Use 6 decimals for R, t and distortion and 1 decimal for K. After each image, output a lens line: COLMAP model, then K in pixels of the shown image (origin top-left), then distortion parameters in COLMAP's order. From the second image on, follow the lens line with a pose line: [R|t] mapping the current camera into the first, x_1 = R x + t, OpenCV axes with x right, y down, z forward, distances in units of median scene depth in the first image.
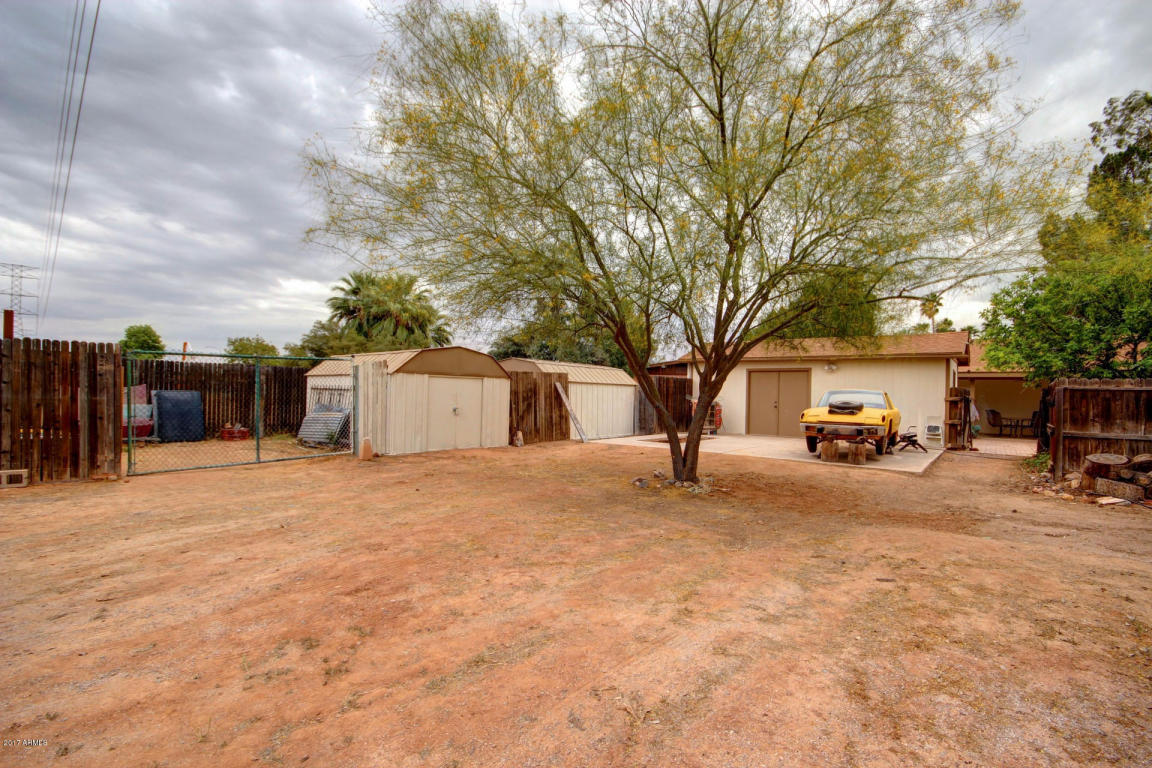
lens RADIAL K [[526.6, 0, 579.6], [0, 526.6, 389.0], [0, 0, 1]] dist [-0.001649, -0.006185]
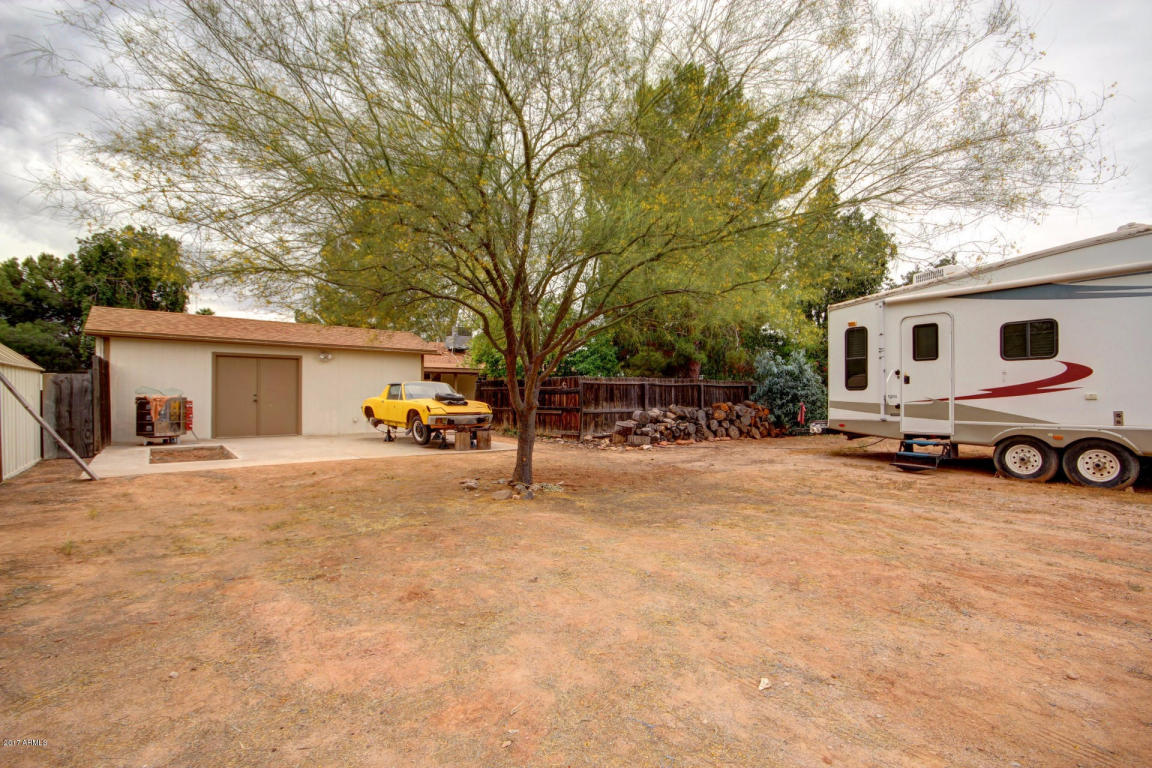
lens RADIAL K [[526.6, 0, 579.2], [0, 526.6, 385.4], [0, 0, 1]] dist [-0.001649, -0.006185]
pose [[0.230800, -0.004402, 0.972991, -1.027652], [-0.013095, 0.999885, 0.007630, -0.008082], [-0.972913, -0.014503, 0.230716, 1.069589]]
